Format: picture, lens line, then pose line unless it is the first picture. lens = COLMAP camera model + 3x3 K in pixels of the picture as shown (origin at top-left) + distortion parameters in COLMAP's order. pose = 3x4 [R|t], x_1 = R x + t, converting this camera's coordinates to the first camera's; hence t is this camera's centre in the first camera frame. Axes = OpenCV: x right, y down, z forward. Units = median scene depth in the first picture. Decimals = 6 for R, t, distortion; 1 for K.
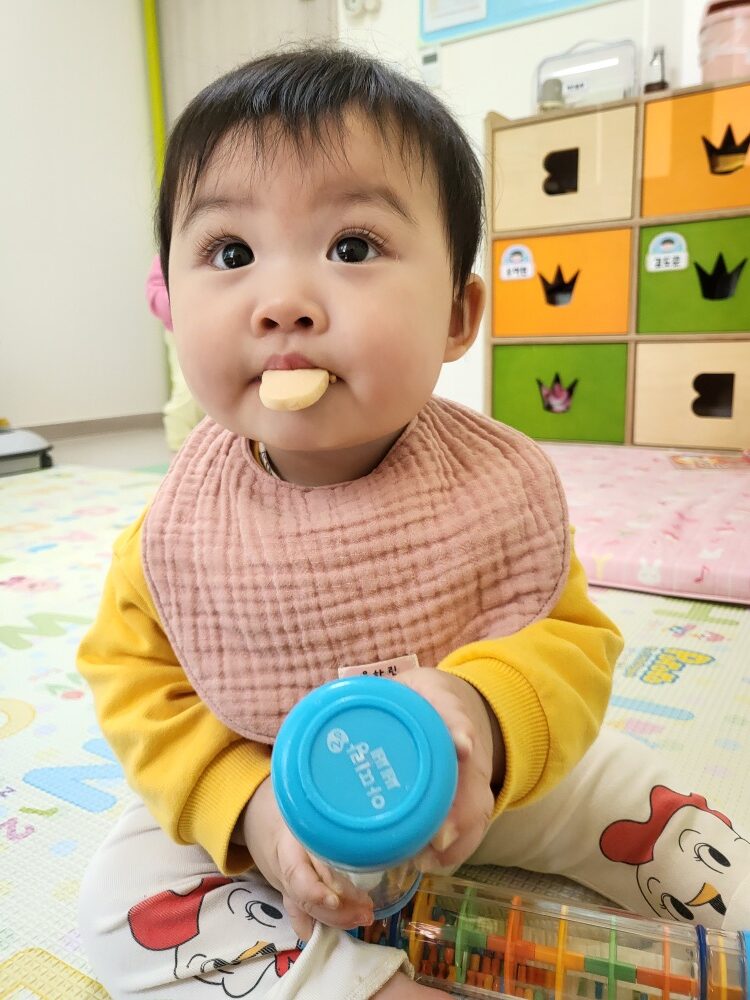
lens RADIAL K [[778.2, 0, 381.7], [0, 778.2, 502.3], [0, 0, 1]] dist [-0.002352, 0.004799]
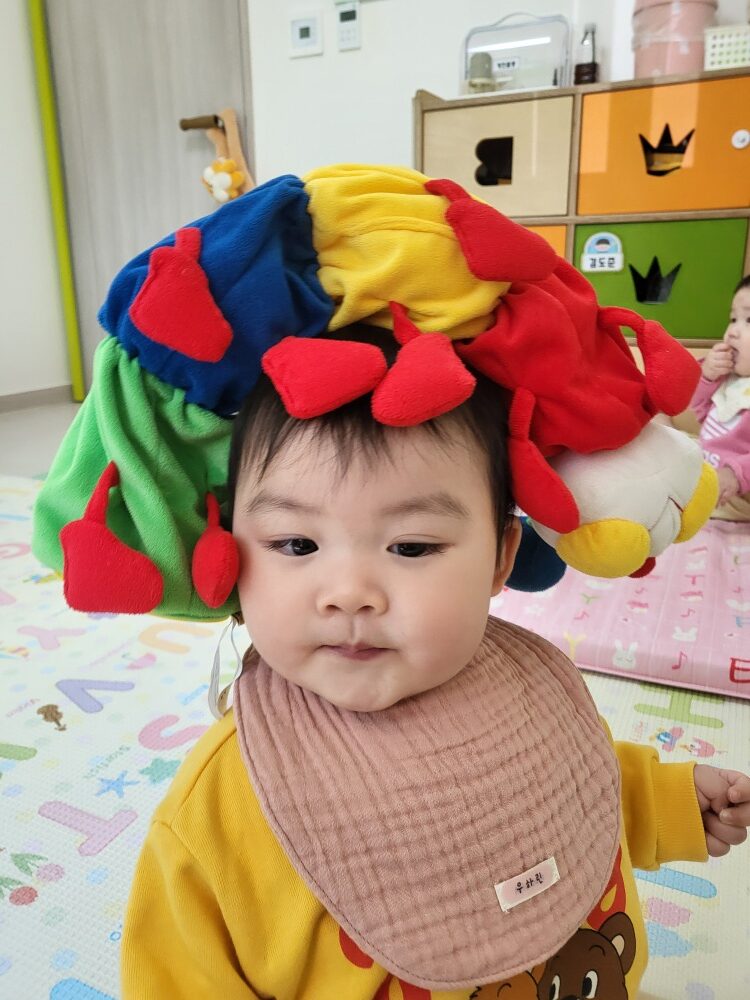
lens RADIAL K [[784.3, 0, 373.0], [0, 784.3, 473.7], [0, 0, 1]] dist [0.006255, 0.009913]
pose [[0.992226, -0.014129, 0.123642, -0.042819], [0.007376, 0.998464, 0.054907, -0.100229], [-0.124228, -0.053568, 0.990807, 0.046318]]
